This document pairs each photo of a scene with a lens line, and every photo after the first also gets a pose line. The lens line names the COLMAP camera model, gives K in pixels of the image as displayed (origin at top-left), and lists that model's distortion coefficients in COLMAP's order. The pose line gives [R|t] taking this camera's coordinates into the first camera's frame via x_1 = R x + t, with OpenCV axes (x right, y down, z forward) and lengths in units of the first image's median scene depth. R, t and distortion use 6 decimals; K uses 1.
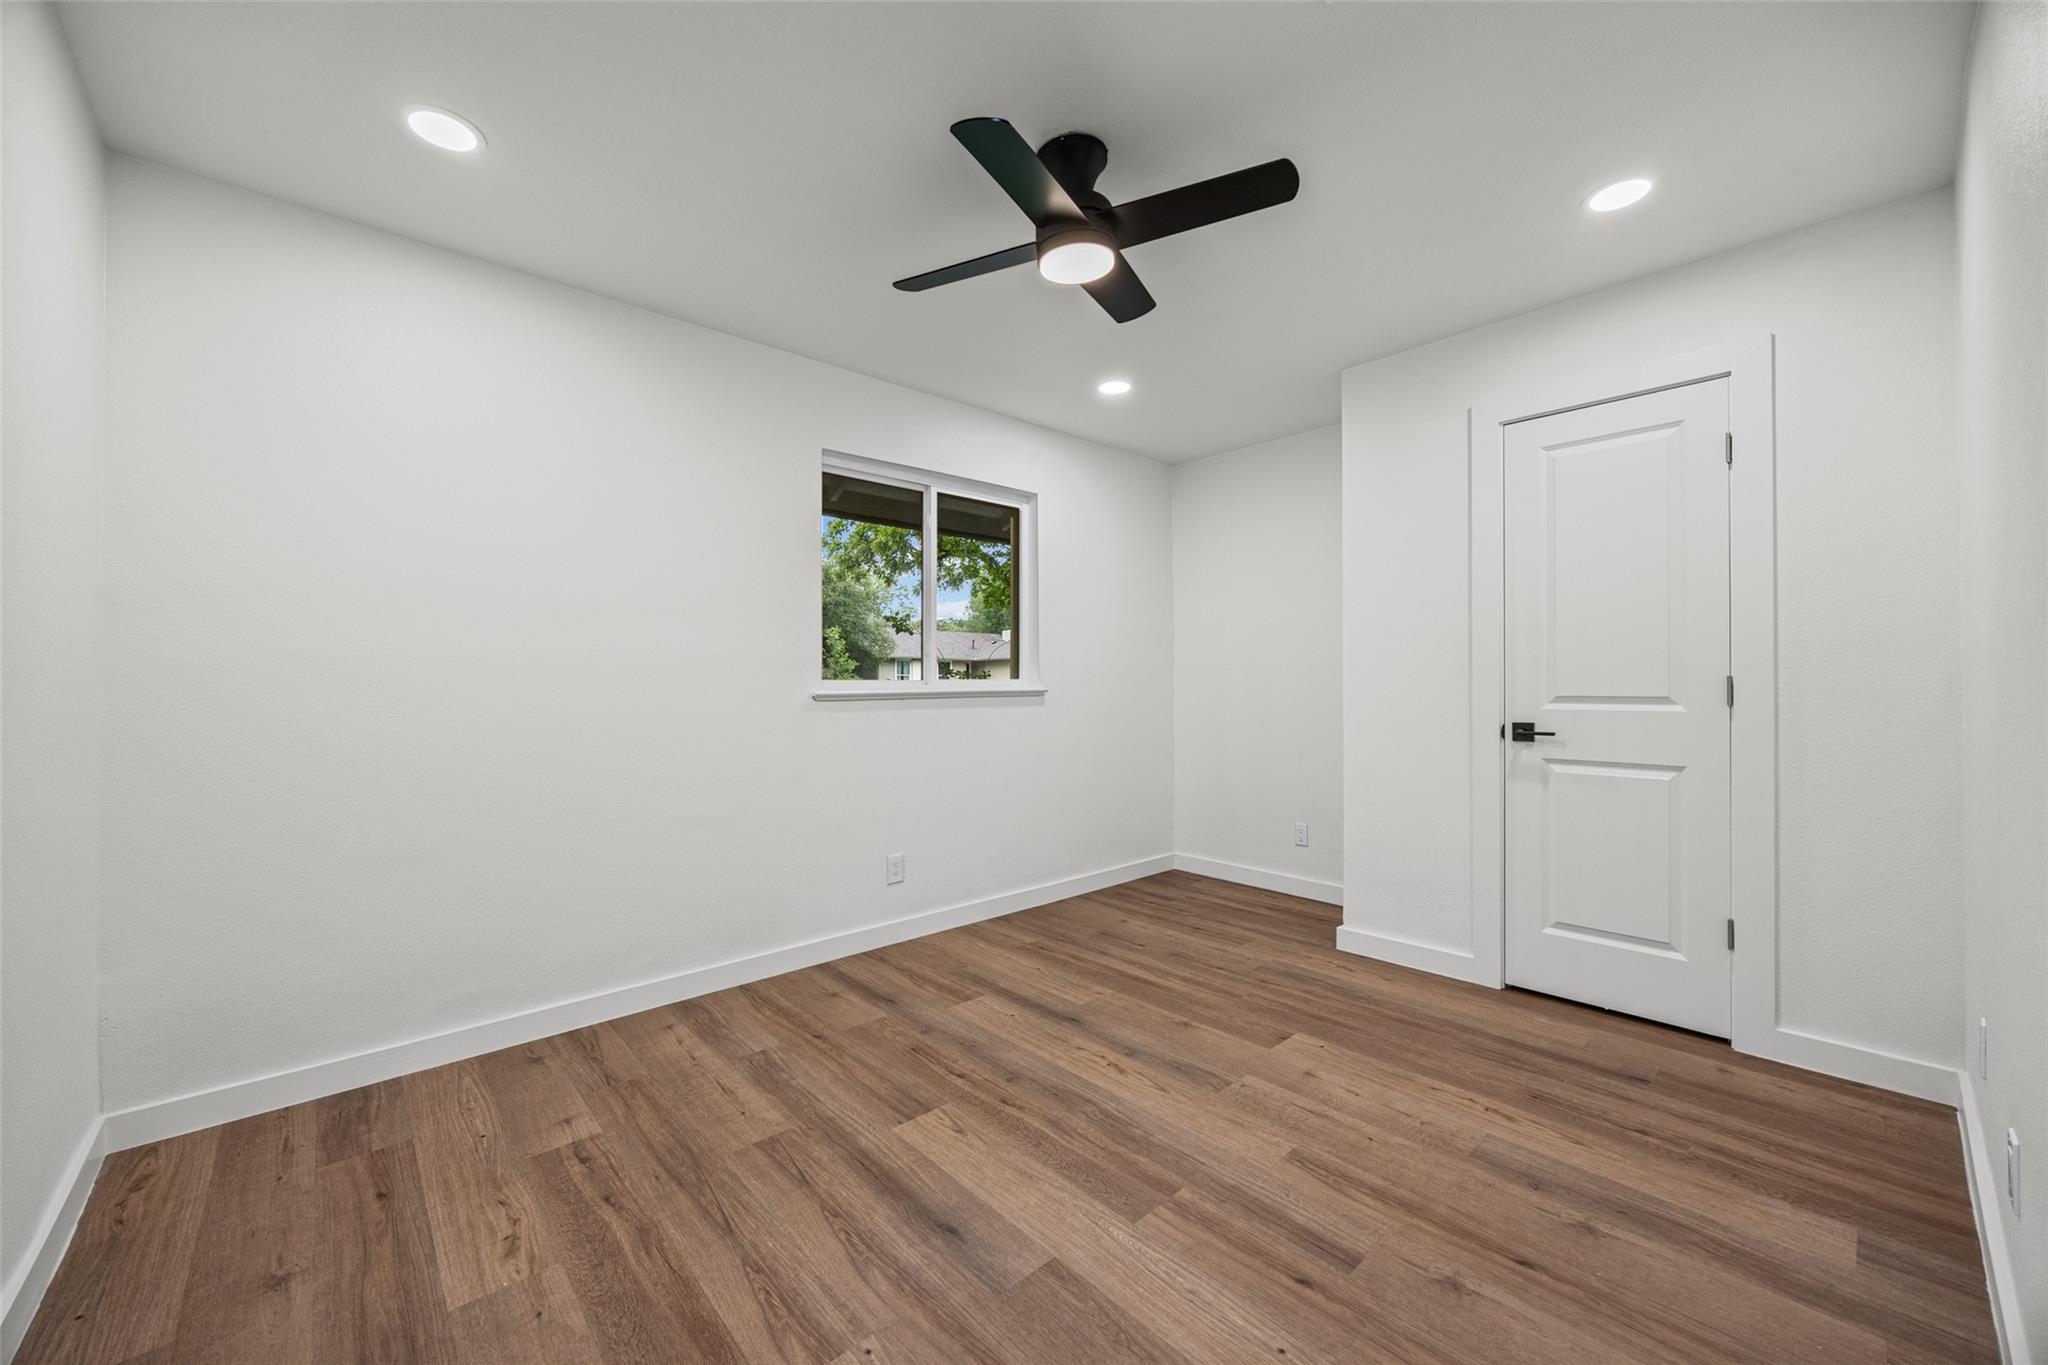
lens RADIAL K [[780.6, 0, 1020.2], [0, 780.6, 682.9], [0, 0, 1]] dist [-0.003927, -0.000305]
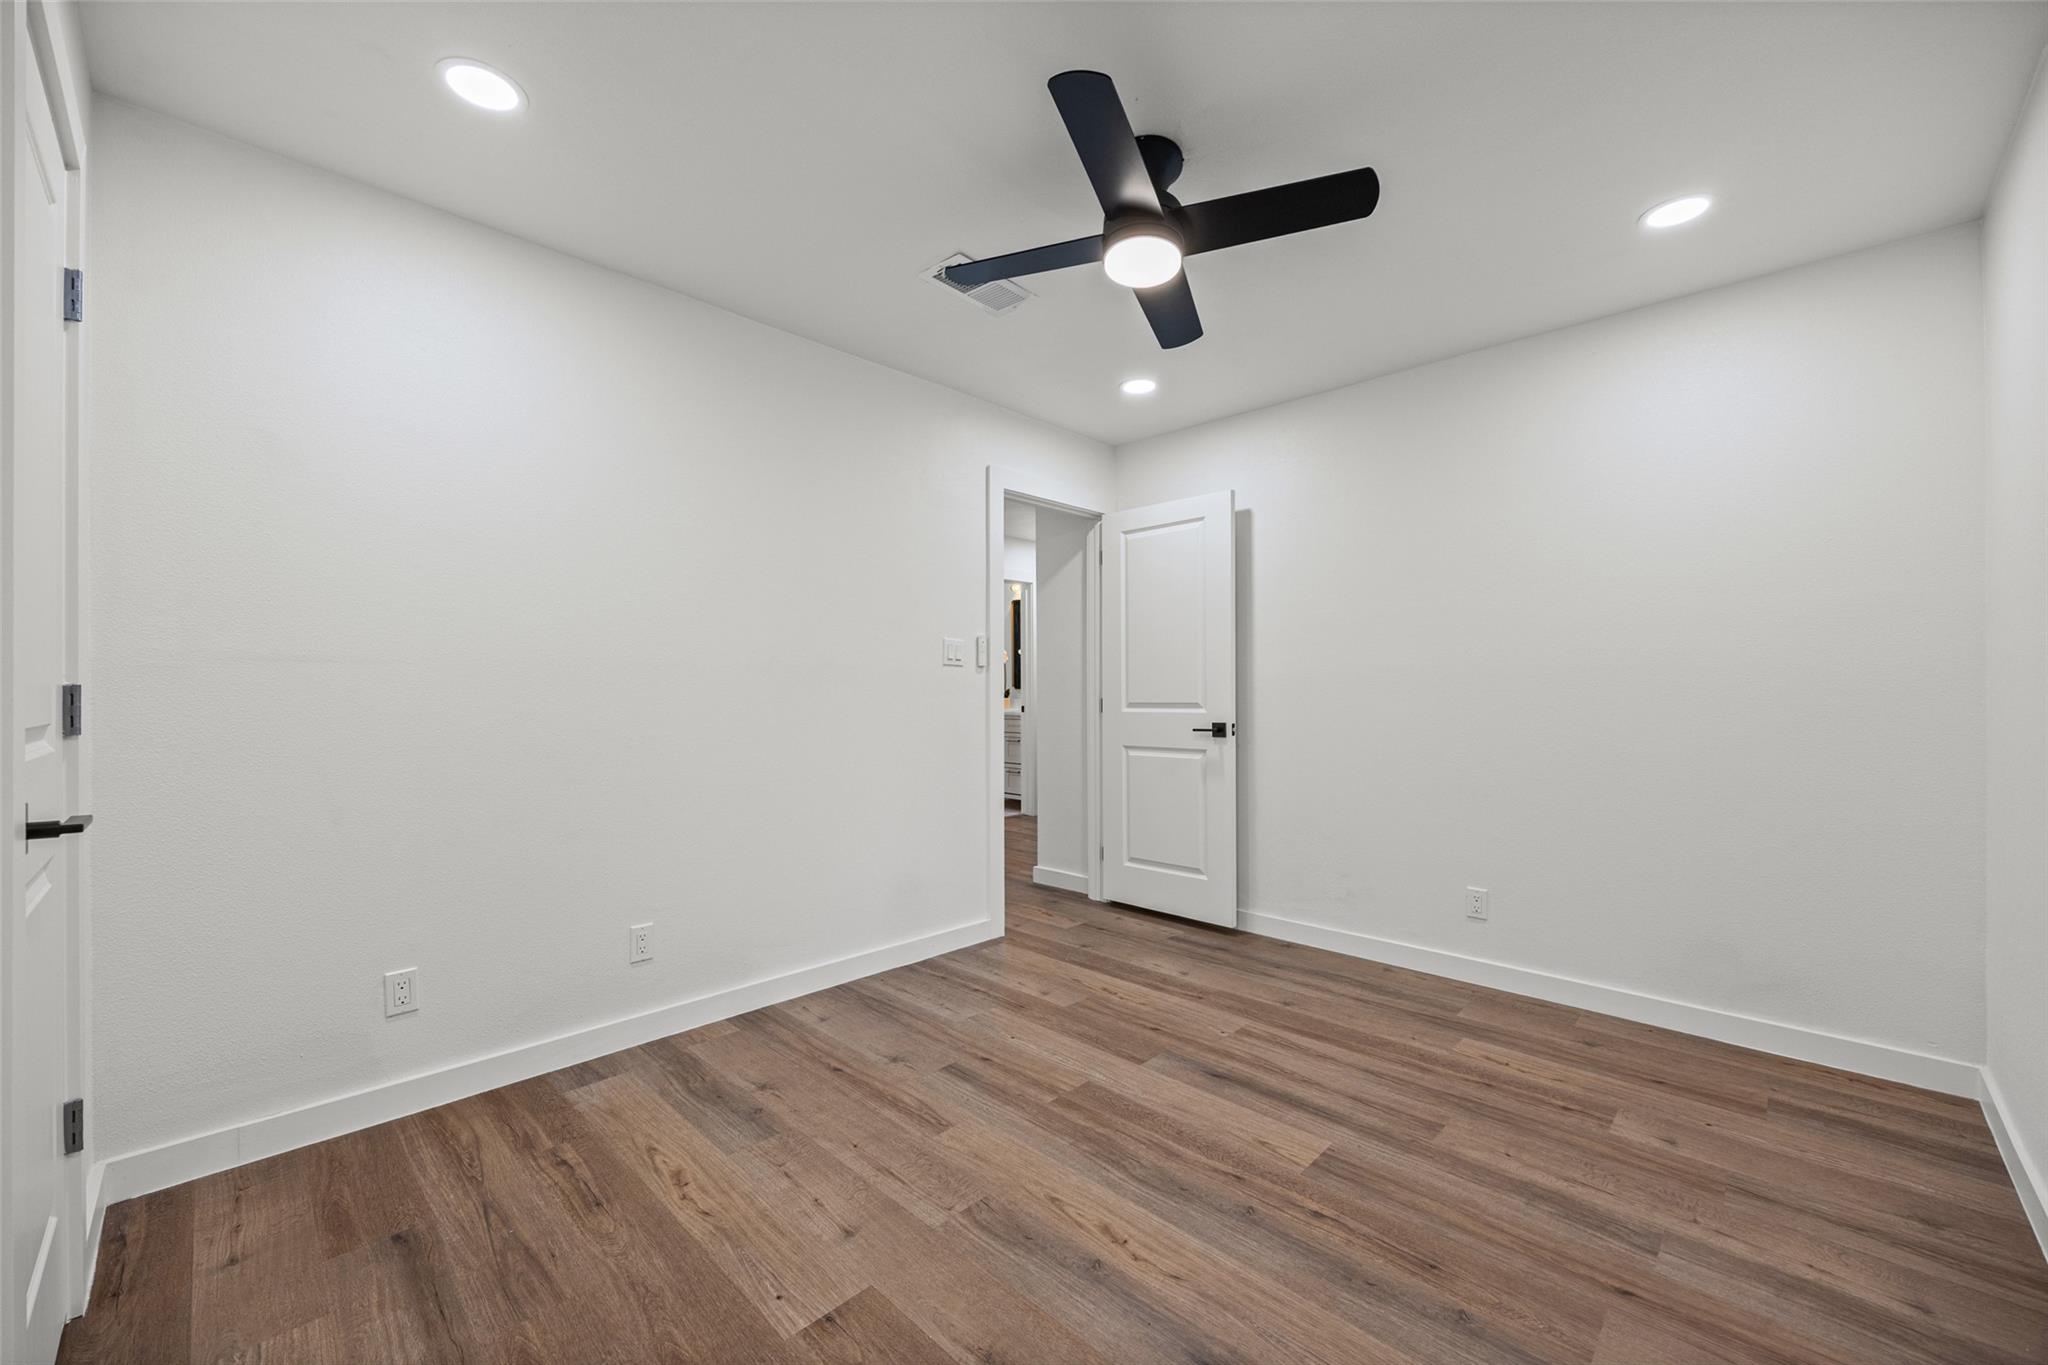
lens RADIAL K [[780.6, 0, 1015.6], [0, 780.6, 690.6], [0, 0, 1]] dist [-0.003927, -0.000305]
pose [[-0.998577, 0.004301, -0.053160, 0.288366], [0.004508, 0.999983, -0.003766, 0.001073], [0.053143, -0.004000, -0.998579, 1.982046]]
